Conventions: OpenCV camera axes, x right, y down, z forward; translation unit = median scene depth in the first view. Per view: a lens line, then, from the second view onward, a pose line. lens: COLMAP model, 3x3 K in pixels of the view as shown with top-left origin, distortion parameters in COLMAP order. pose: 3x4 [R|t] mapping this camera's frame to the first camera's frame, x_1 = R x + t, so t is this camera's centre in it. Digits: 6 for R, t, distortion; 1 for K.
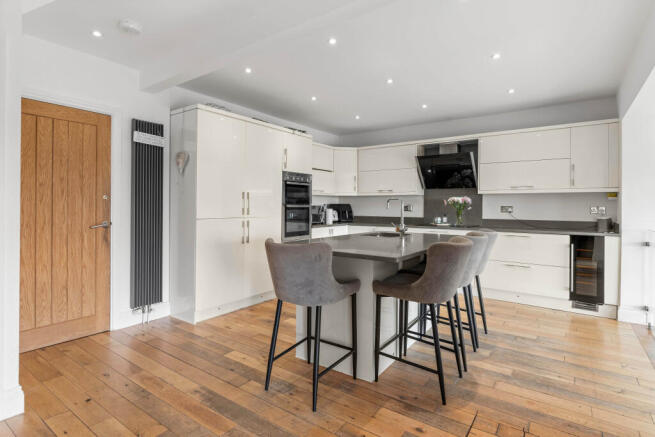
lens RADIAL K [[341.2, 0, 328.7], [0, 341.2, 209.3], [0, 0, 1]] dist [0.000223, 0.000393]
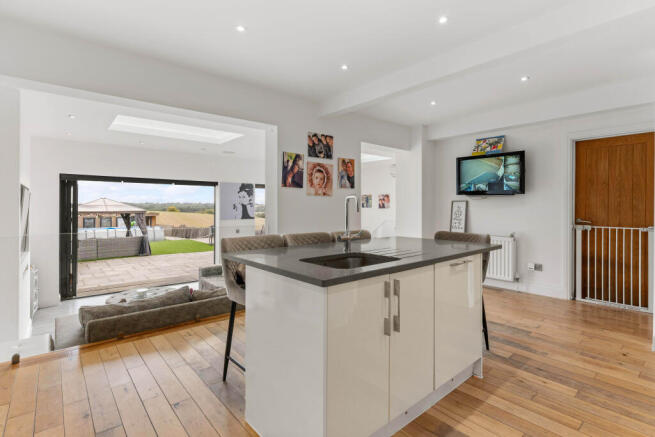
lens RADIAL K [[319.3, 0, 327.9], [0, 319.3, 210.2], [0, 0, 1]] dist [-0.005442, -0.000177]
pose [[-0.970798, -0.012925, 0.239552, 0.068905], [-0.008655, 0.999784, 0.018871, -0.010789], [-0.239744, 0.016247, -0.970700, 1.307270]]
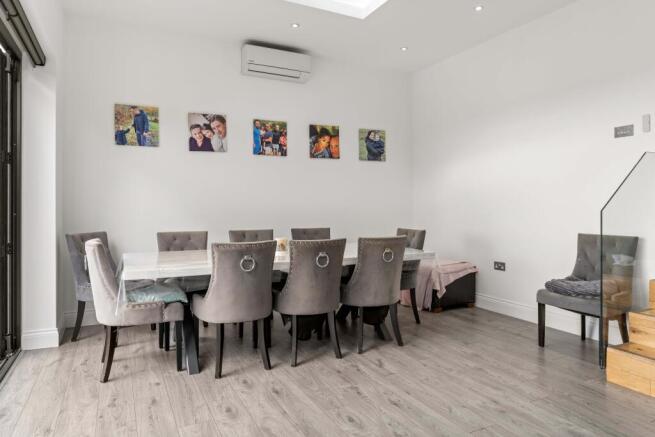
lens RADIAL K [[418.6, 0, 327.5], [0, 418.6, 203.4], [0, 0, 1]] dist [0.003189, 0.000818]
pose [[-0.461896, -0.006340, -0.886911, 1.127737], [-0.007351, 0.999967, -0.003320, 0.164667], [0.886903, 0.004986, -0.461928, -0.346508]]
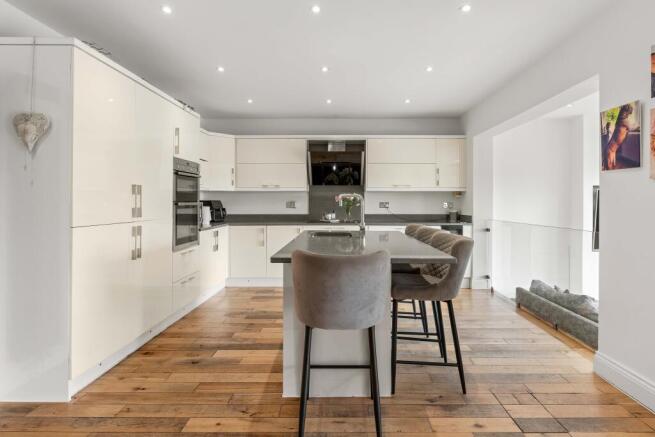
lens RADIAL K [[346.5, 0, 341.4], [0, 346.5, 204.8], [0, 0, 1]] dist [-0.000323, 0.000499]
pose [[0.811234, -0.009920, 0.584638, -0.310156], [0.009786, 0.999946, 0.003388, -0.007700], [-0.584640, 0.002972, 0.811287, 0.189225]]
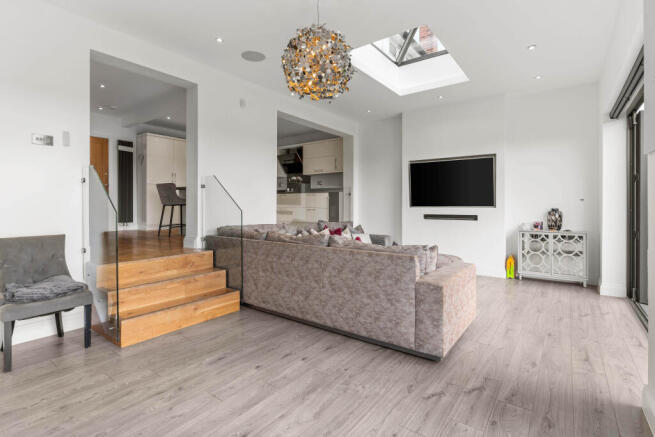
lens RADIAL K [[319.3, 0, 327.9], [0, 319.3, 210.2], [0, 0, 1]] dist [-0.005442, -0.000177]
pose [[0.999640, -0.005508, -0.026271, 0.733329], [0.005676, 0.999964, 0.006319, 0.165978], [0.026235, -0.006466, 0.999635, -0.911070]]
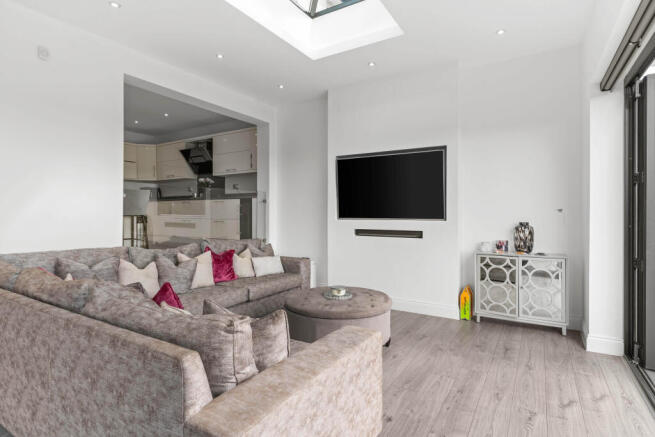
lens RADIAL K [[340.9, 0, 327.5], [0, 340.9, 218.5], [0, 0, 1]] dist [0.000583, -0.000286]
pose [[0.998056, -0.006666, 0.061973, 0.980938], [0.006188, 0.999950, 0.007910, 0.150476], [-0.062023, -0.007512, 0.998046, -0.560375]]
